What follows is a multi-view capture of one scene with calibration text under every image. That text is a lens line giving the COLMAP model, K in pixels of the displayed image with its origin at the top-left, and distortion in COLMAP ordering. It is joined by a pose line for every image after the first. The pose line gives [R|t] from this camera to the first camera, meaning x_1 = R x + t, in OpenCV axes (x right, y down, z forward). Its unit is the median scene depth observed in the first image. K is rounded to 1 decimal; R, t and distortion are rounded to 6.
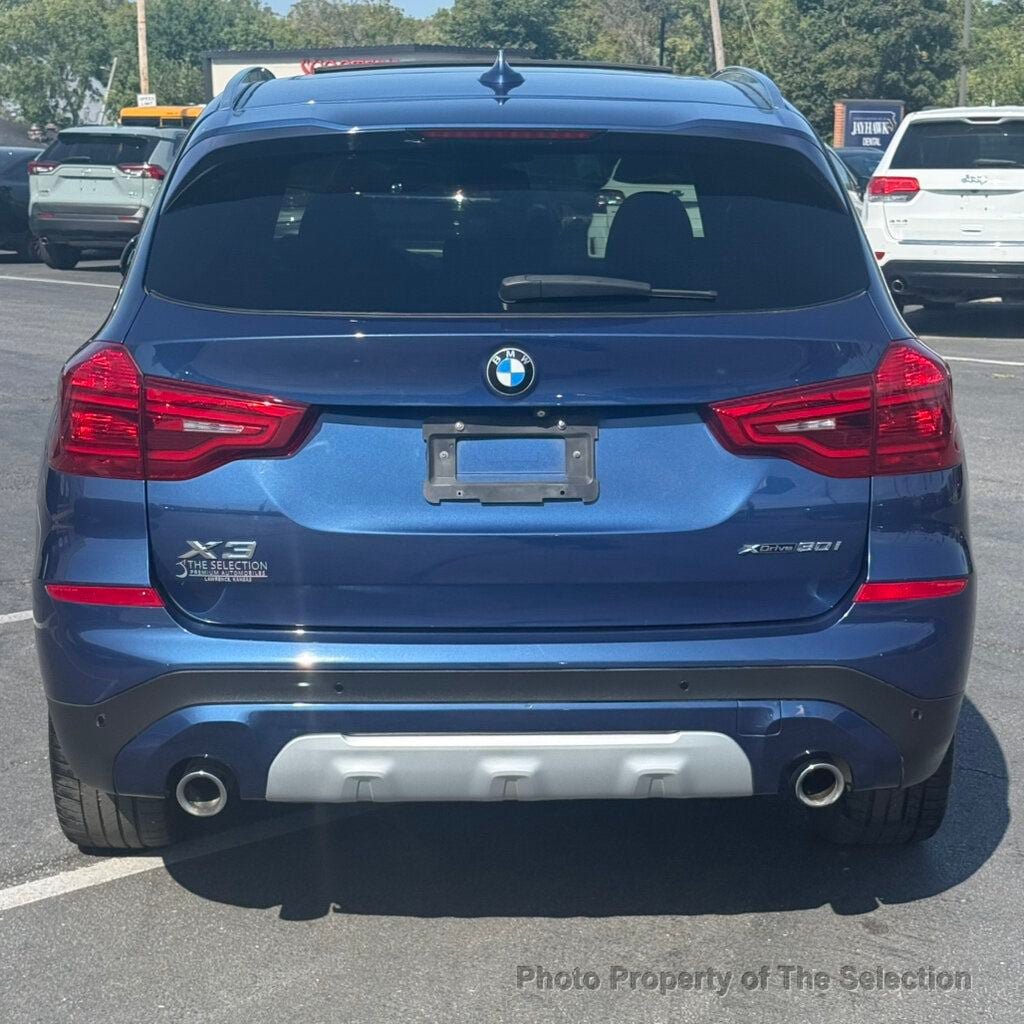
lens RADIAL K [[2207.1, 0, 512.0], [0, 2207.1, 512.0], [0, 0, 1]] dist [0.070315, 0.391970]
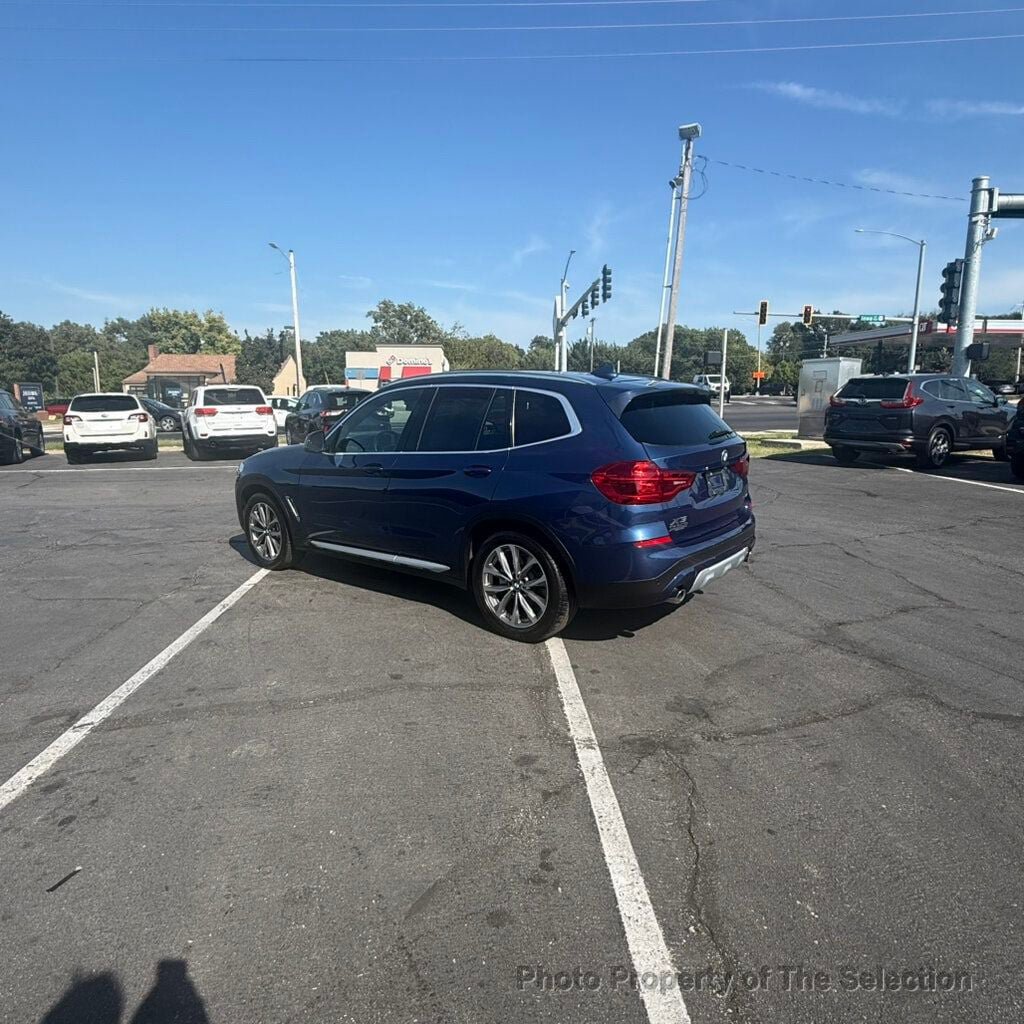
lens RADIAL K [[656.6, 0, 508.2], [0, 656.6, 505.8], [0, 0, 1]] dist [-0.002203, 0.000431]
pose [[0.654149, -0.144869, 0.742362, -0.884457], [0.142912, 0.987480, 0.066773, -0.091254], [-0.742741, 0.062413, 0.666663, 0.481932]]
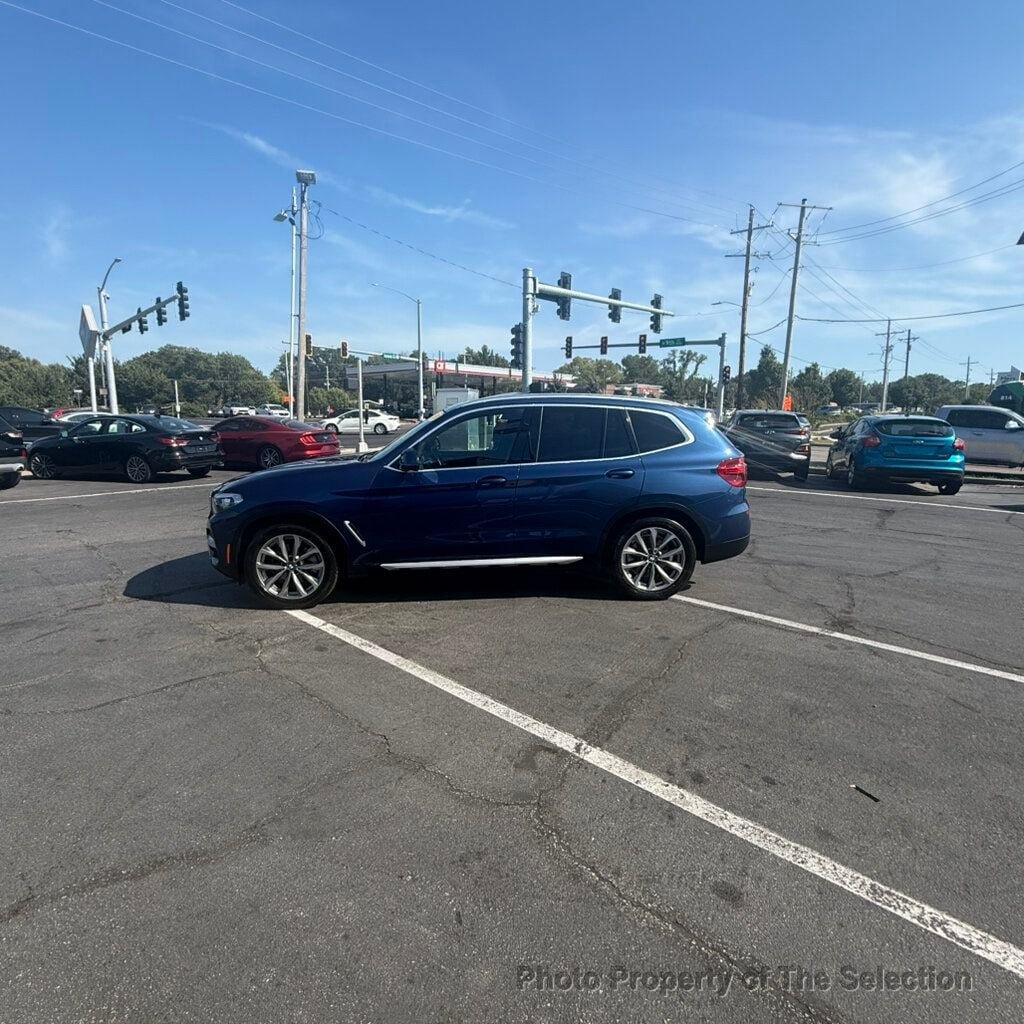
lens RADIAL K [[598.5, 0, 507.1], [0, 598.5, 509.0], [0, 0, 1]] dist [-0.000569, -0.000073]
pose [[-0.036957, -0.168086, 0.985079, -1.271967], [0.165274, 0.971150, 0.171910, -0.241084], [-0.985555, 0.169161, -0.008110, 1.355741]]
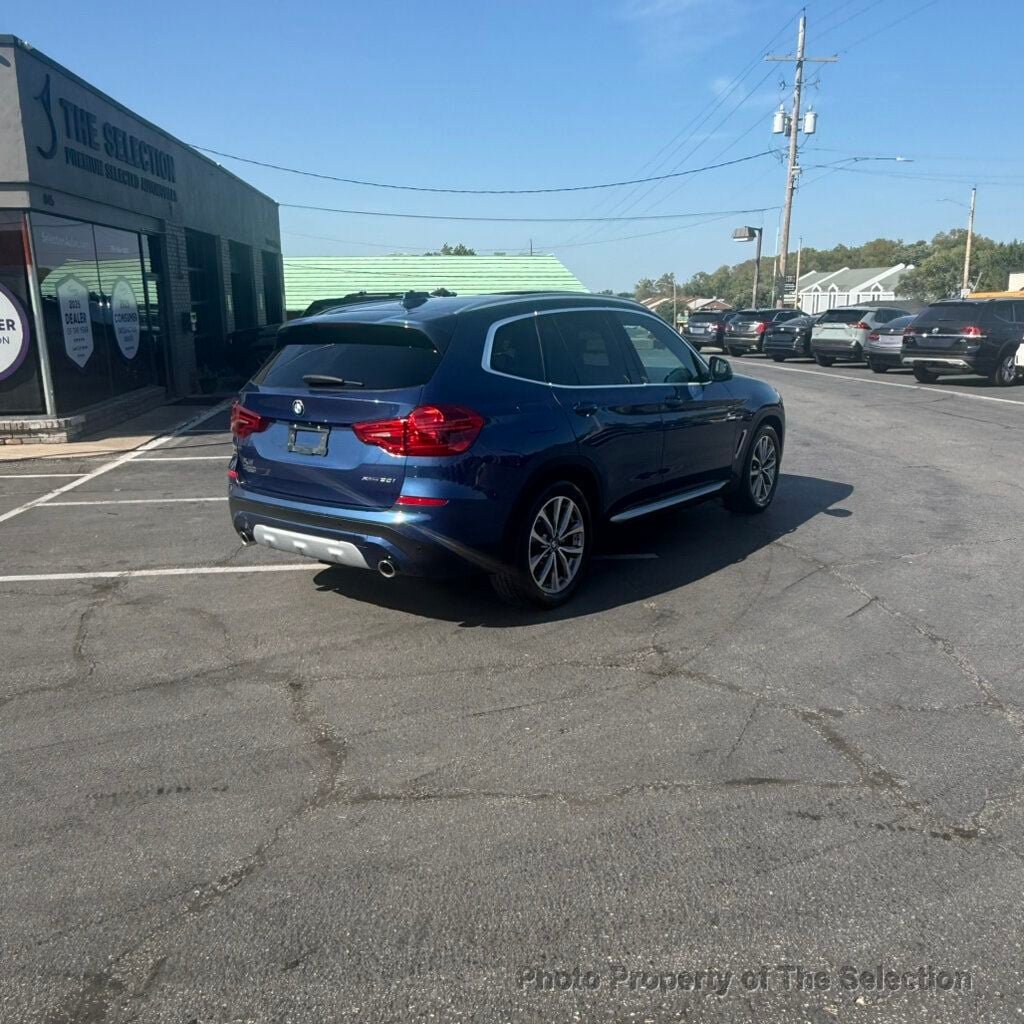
lens RADIAL K [[874.7, 0, 512.0], [0, 874.7, 512.0], [0, 0, 1]] dist [-0.000001, -0.000611]
pose [[0.785367, 0.124206, -0.606441, 0.800732], [-0.087826, 0.992111, 0.089458, -0.048301], [0.612768, -0.016996, 0.790080, 0.229067]]
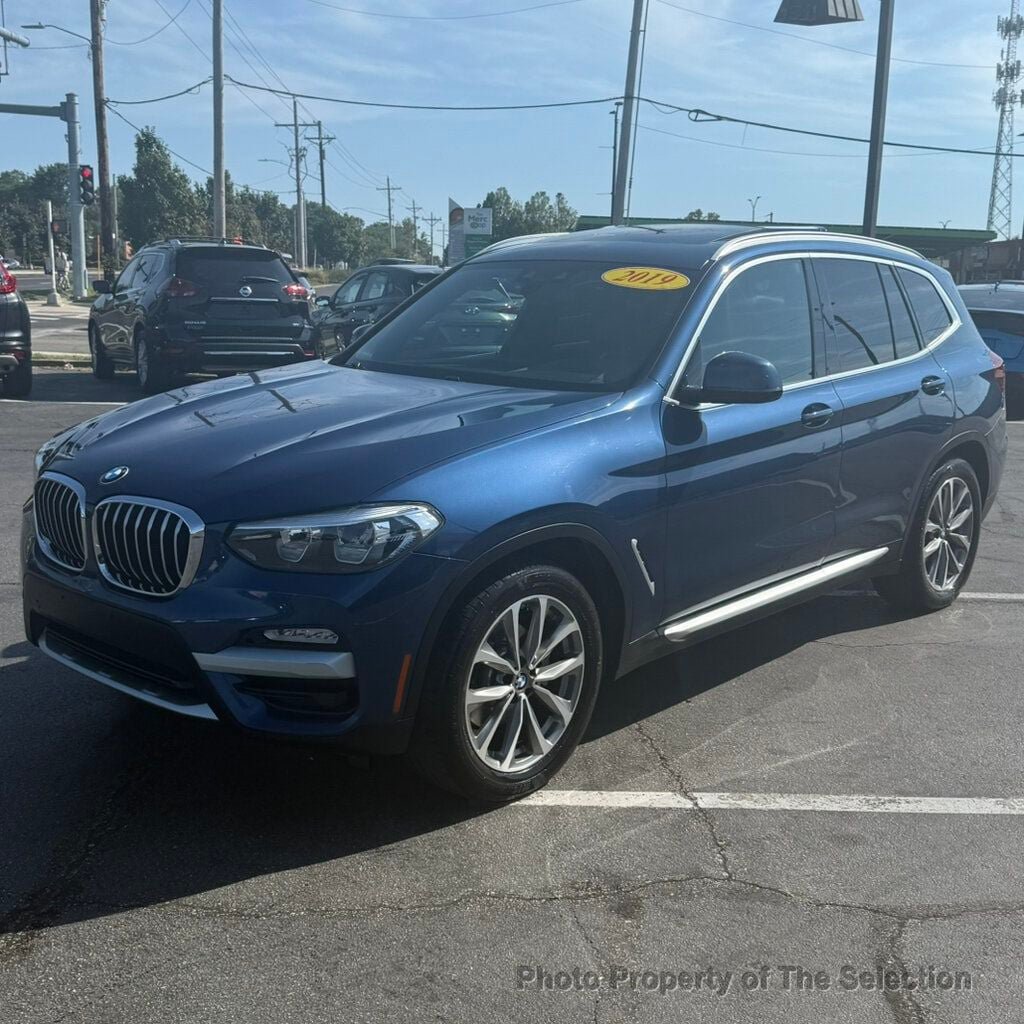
lens RADIAL K [[1228.7, 0, 512.0], [0, 1228.7, 512.0], [0, 0, 1]] dist [0.181173, -0.411411]
pose [[-0.728243, -0.148987, 0.668928, -0.745726], [0.091993, 0.945997, 0.310848, -0.382989], [-0.679116, 0.287910, -0.675210, 2.272380]]
